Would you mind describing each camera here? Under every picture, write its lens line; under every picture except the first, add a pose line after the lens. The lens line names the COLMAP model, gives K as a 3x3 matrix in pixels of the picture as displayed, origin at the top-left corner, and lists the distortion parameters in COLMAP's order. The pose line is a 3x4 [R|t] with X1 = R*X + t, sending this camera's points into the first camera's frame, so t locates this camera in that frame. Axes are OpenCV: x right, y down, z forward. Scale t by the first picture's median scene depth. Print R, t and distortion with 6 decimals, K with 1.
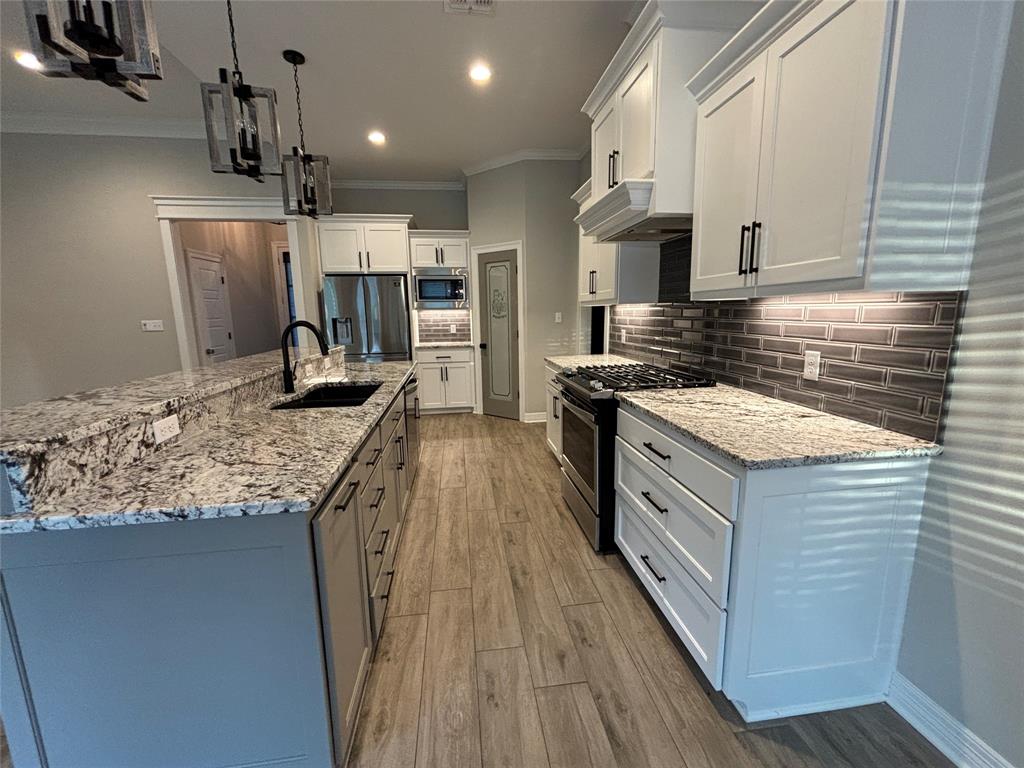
lens RADIAL K [[415.3, 0, 511.9], [0, 415.3, 381.9], [0, 0, 1]] dist [0.007486, -0.003402]
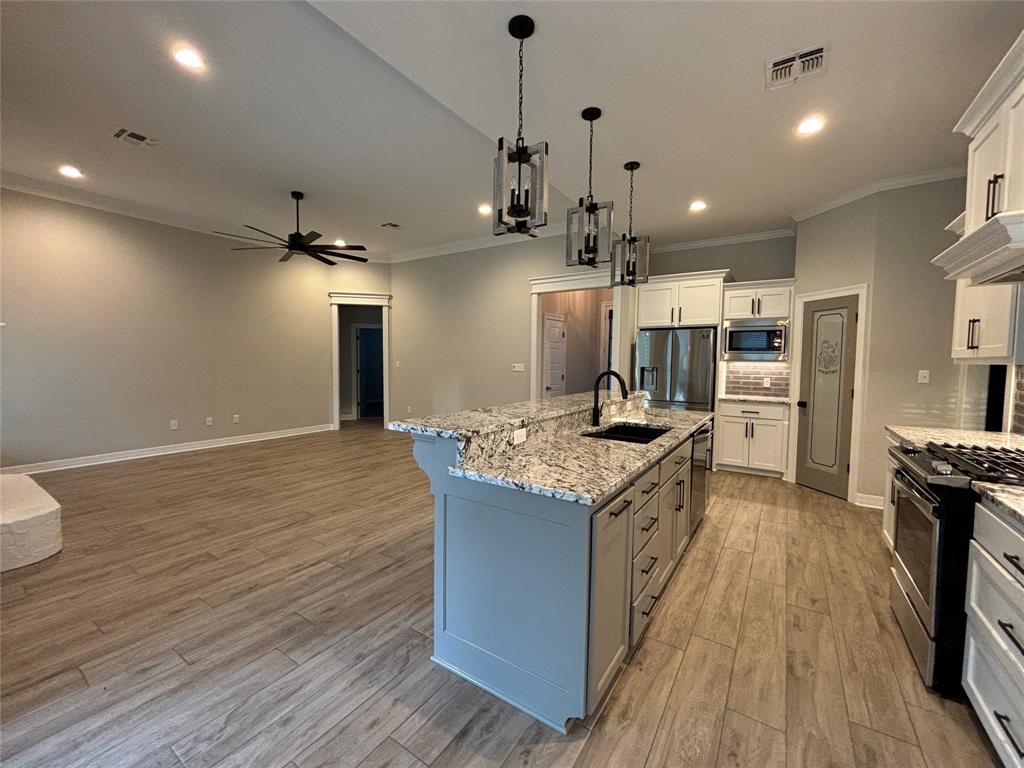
lens RADIAL K [[417.1, 0, 512.0], [0, 417.1, 381.7], [0, 0, 1]] dist [0.001752, -0.000151]
pose [[0.752918, 0.061553, -0.655229, 0.091660], [-0.134632, 0.988967, -0.061800, 0.005651], [0.644196, 0.134745, 0.752898, -0.127959]]
